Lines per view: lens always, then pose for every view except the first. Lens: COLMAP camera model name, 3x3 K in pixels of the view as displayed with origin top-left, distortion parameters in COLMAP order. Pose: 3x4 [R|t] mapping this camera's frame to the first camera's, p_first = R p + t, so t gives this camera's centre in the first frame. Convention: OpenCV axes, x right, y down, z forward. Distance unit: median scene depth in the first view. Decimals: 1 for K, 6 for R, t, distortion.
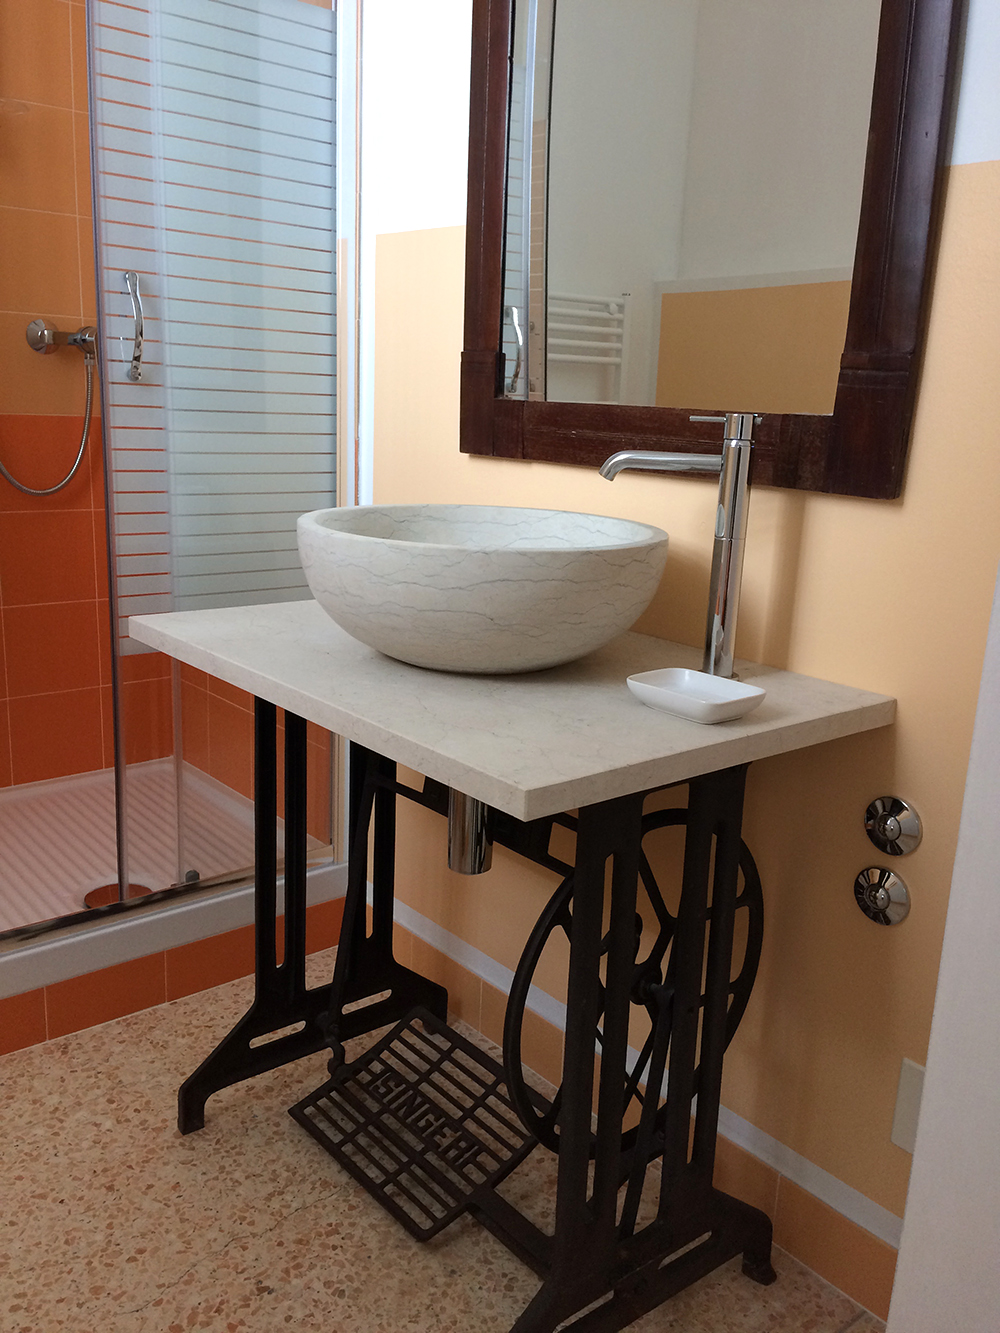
lens RADIAL K [[1130.5, 0, 500.0], [0, 1130.5, 666.5], [0, 0, 1]] dist [0.090921, -0.134601]
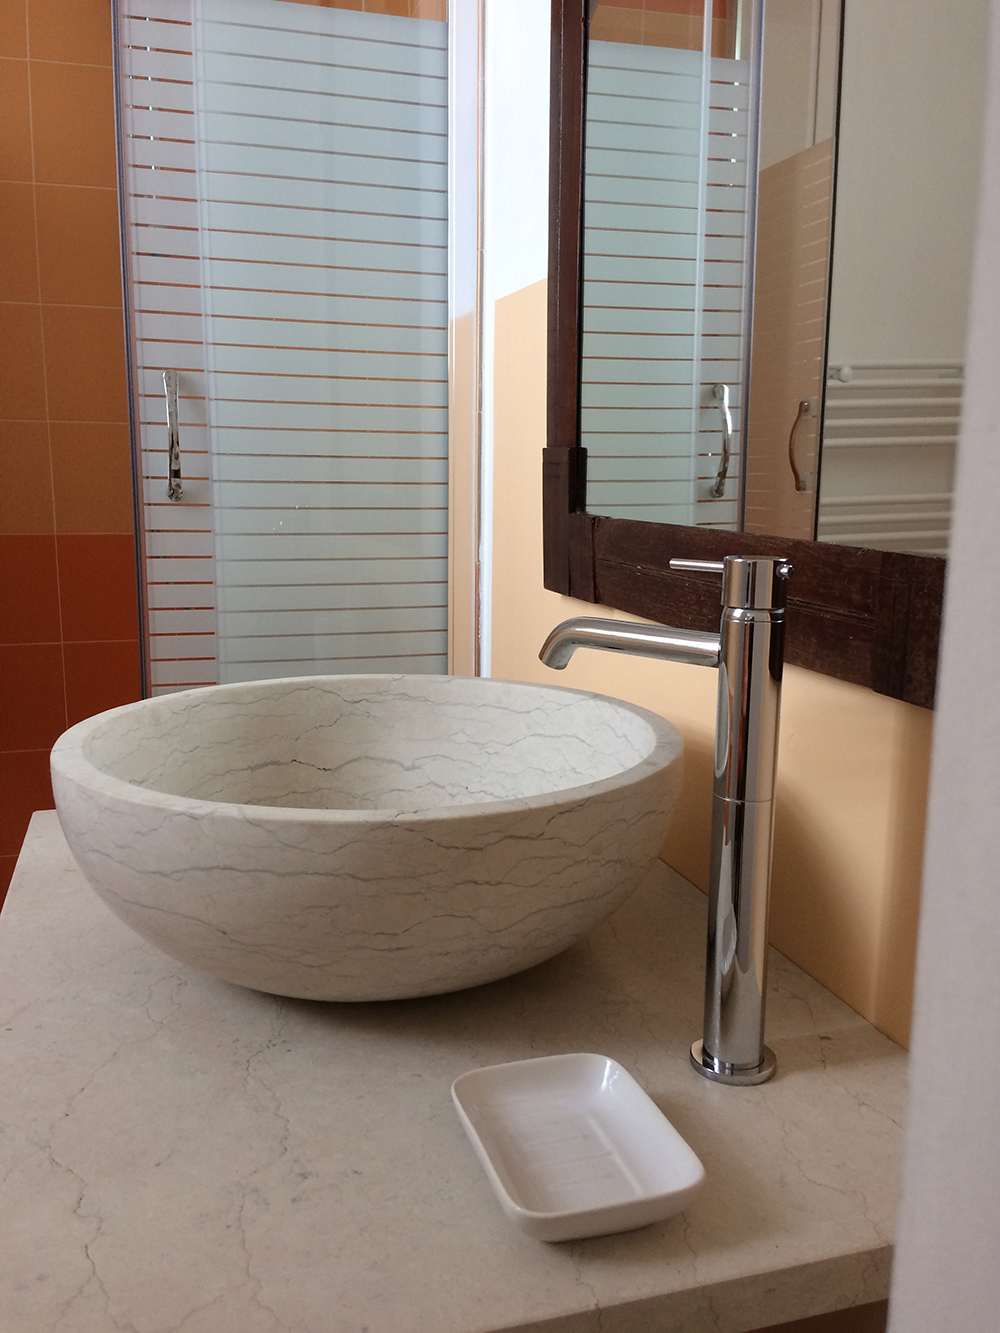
lens RADIAL K [[1130.5, 0, 500.0], [0, 1130.5, 666.5], [0, 0, 1]] dist [0.090921, -0.134601]
pose [[0.918945, 0.035007, -0.392828, 0.225890], [-0.065210, 0.995830, -0.063804, -0.098691], [0.388956, 0.084249, 0.917396, 0.367439]]
